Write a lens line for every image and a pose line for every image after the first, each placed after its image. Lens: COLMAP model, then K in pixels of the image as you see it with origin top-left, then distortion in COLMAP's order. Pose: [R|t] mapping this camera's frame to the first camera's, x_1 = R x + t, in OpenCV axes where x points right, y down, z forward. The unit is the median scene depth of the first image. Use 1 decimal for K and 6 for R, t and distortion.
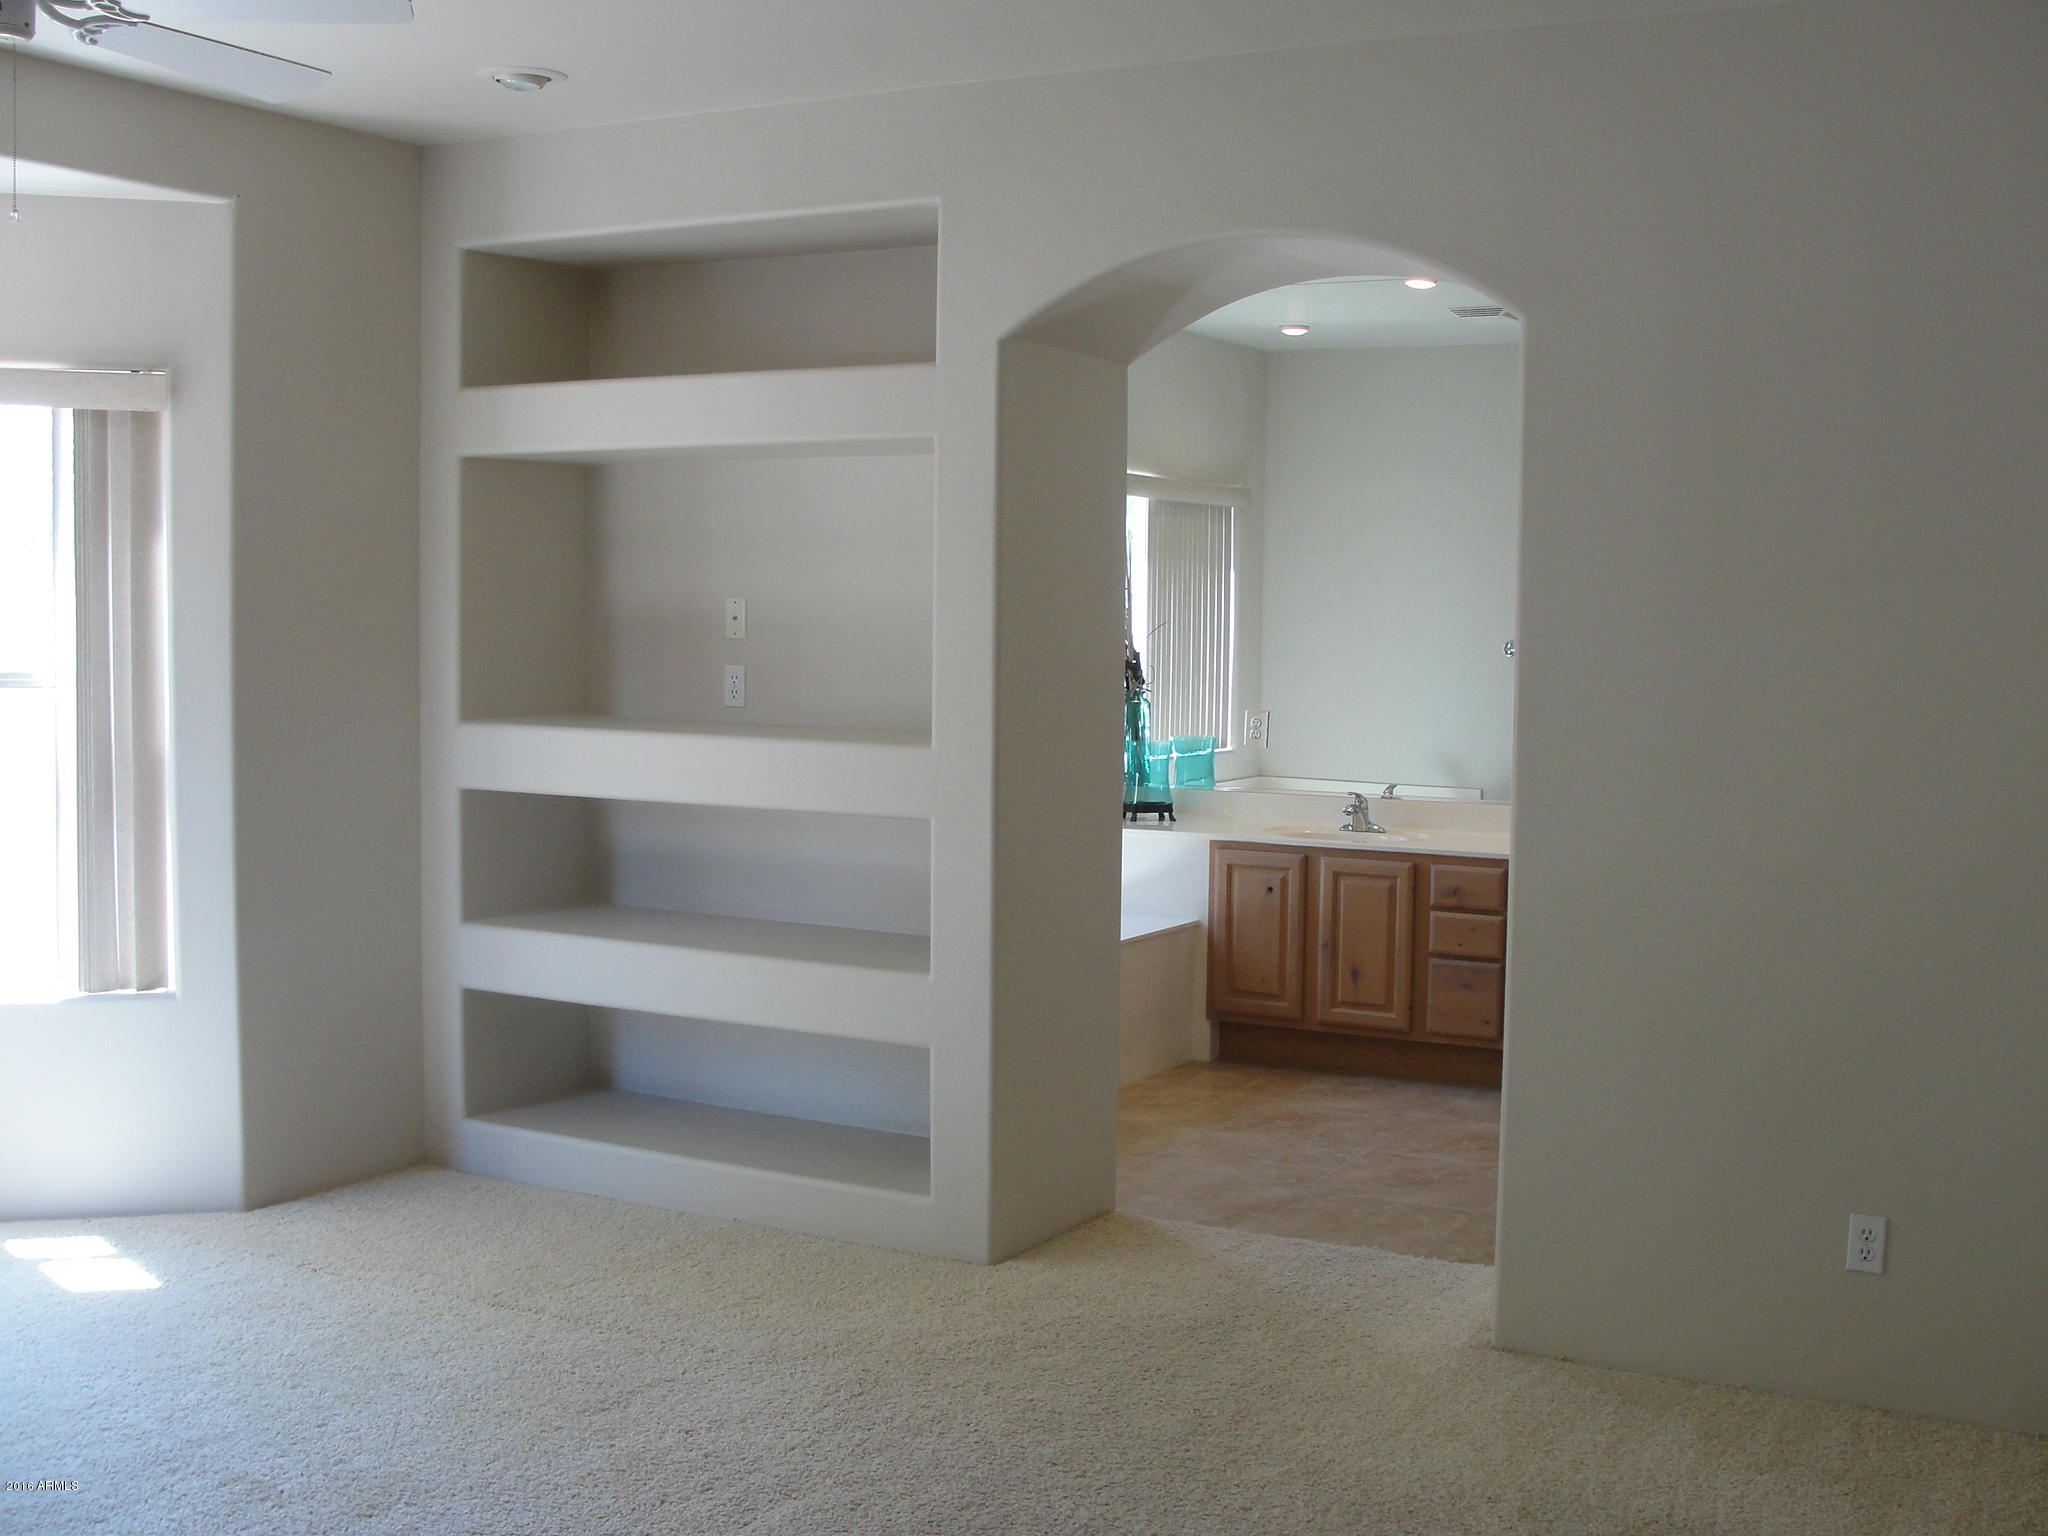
lens RADIAL K [[2363.3, 0, 1024.0], [0, 2363.3, 768.0], [0, 0, 1]] dist [-0.202823, 0.274721]
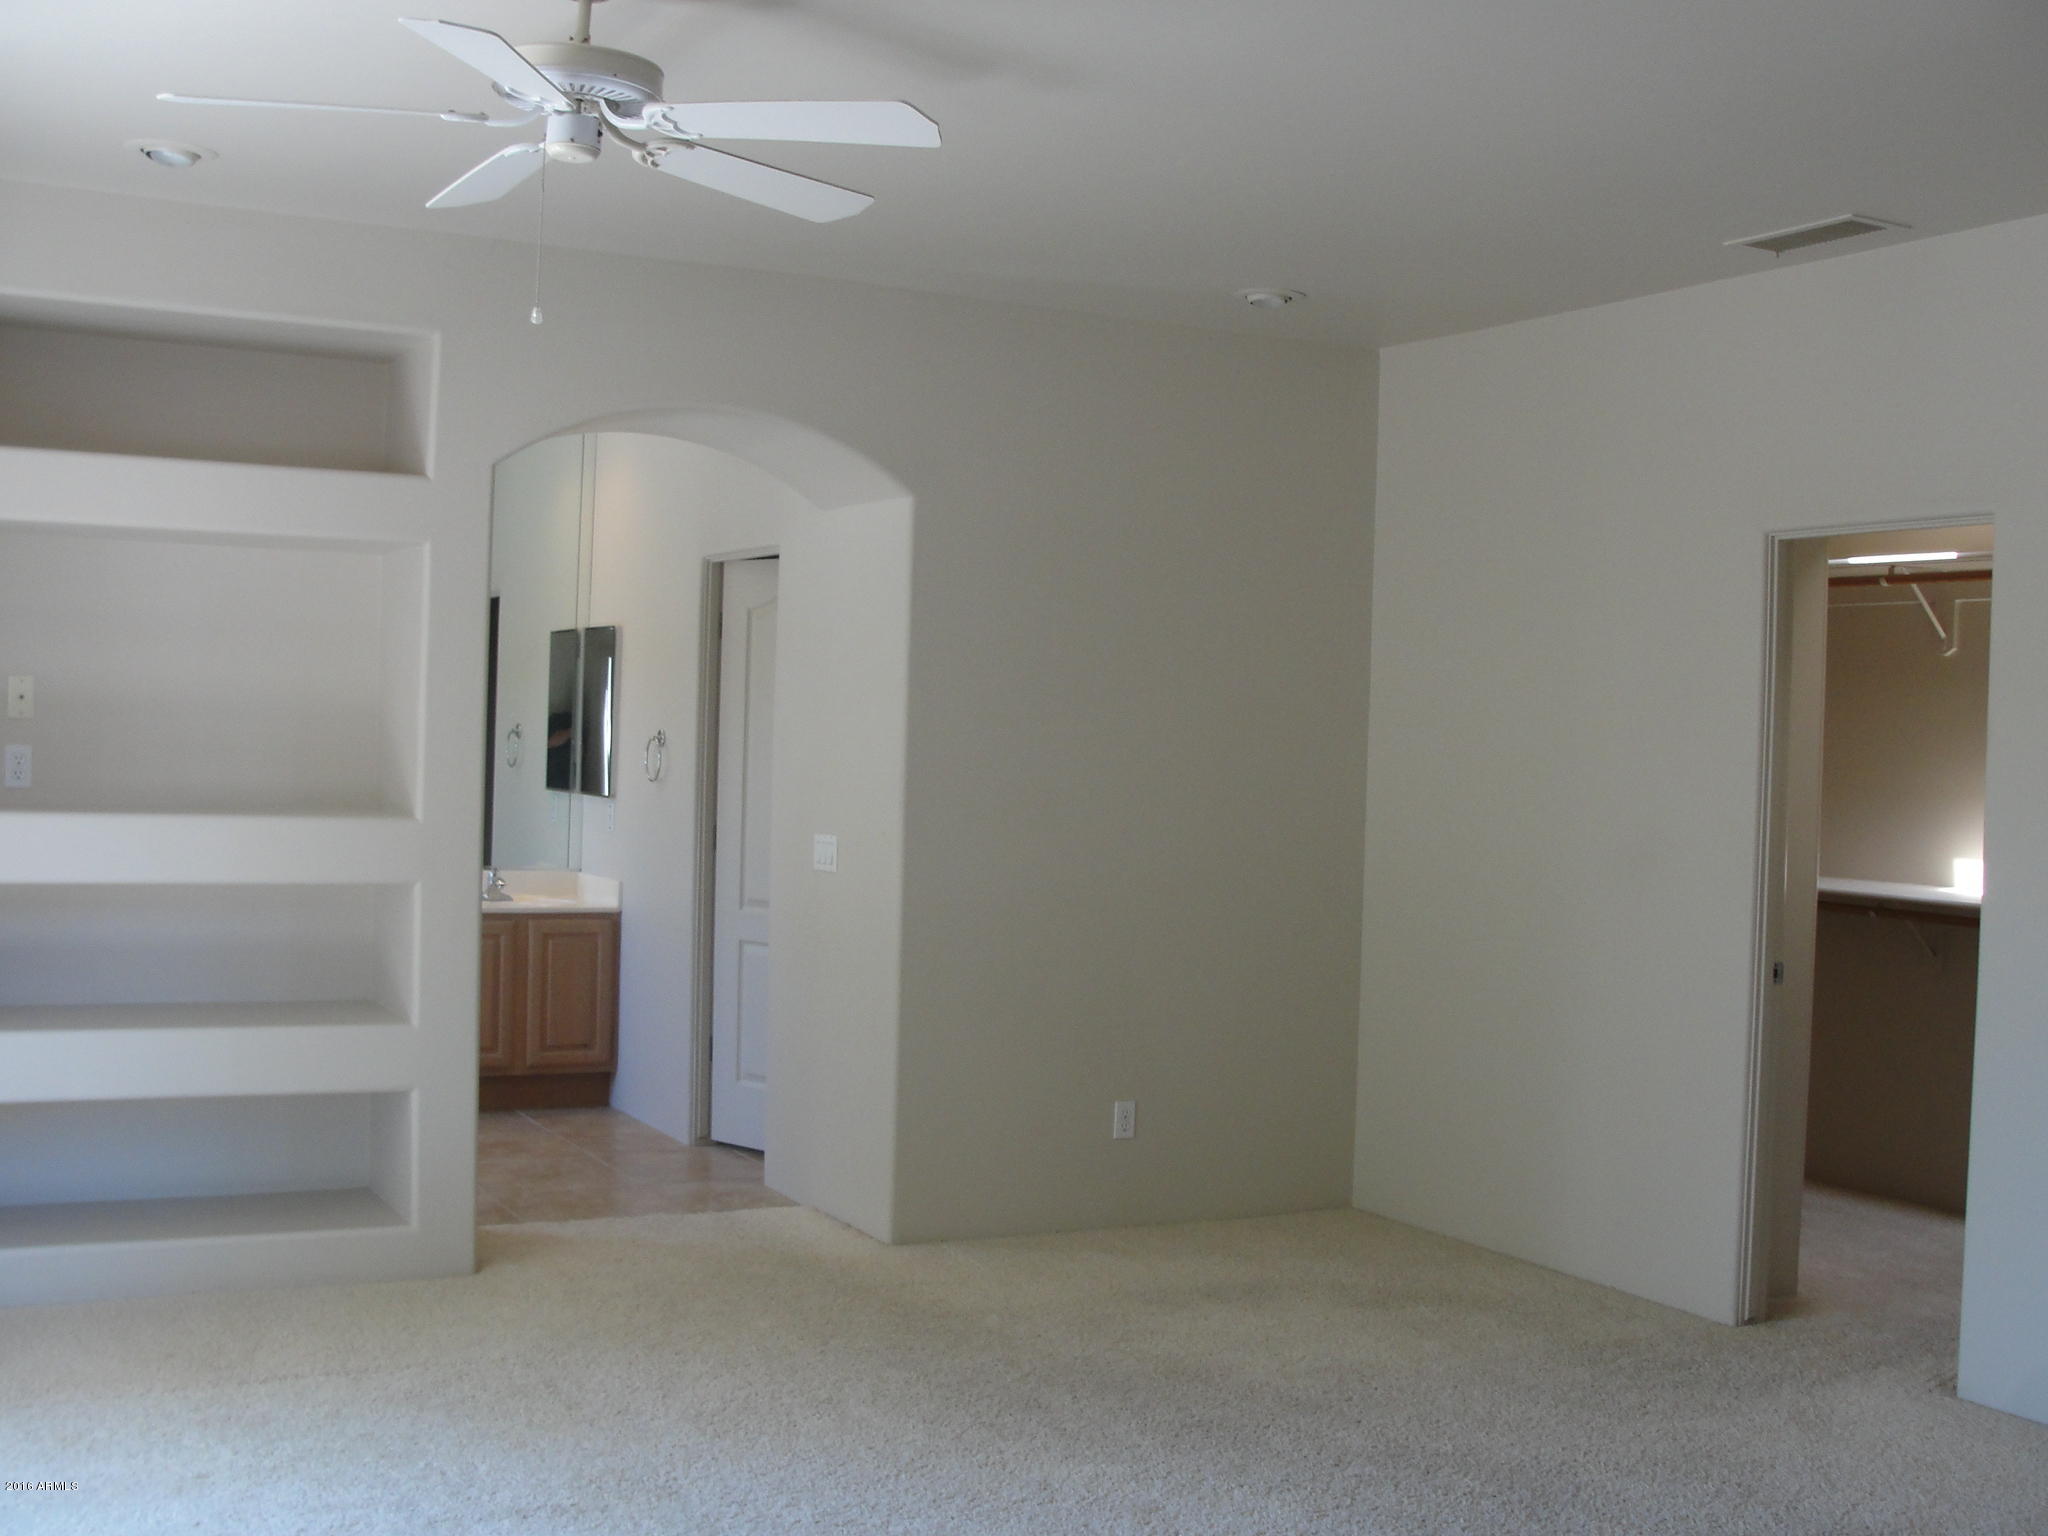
lens RADIAL K [[2363.3, 0, 1024.0], [0, 2363.3, 768.0], [0, 0, 1]] dist [-0.202823, 0.274721]
pose [[0.507898, 0.003896, 0.861409, -0.853225], [0.033426, 0.999147, -0.024228, 0.002935], [-0.860769, 0.041099, 0.507334, 0.191419]]
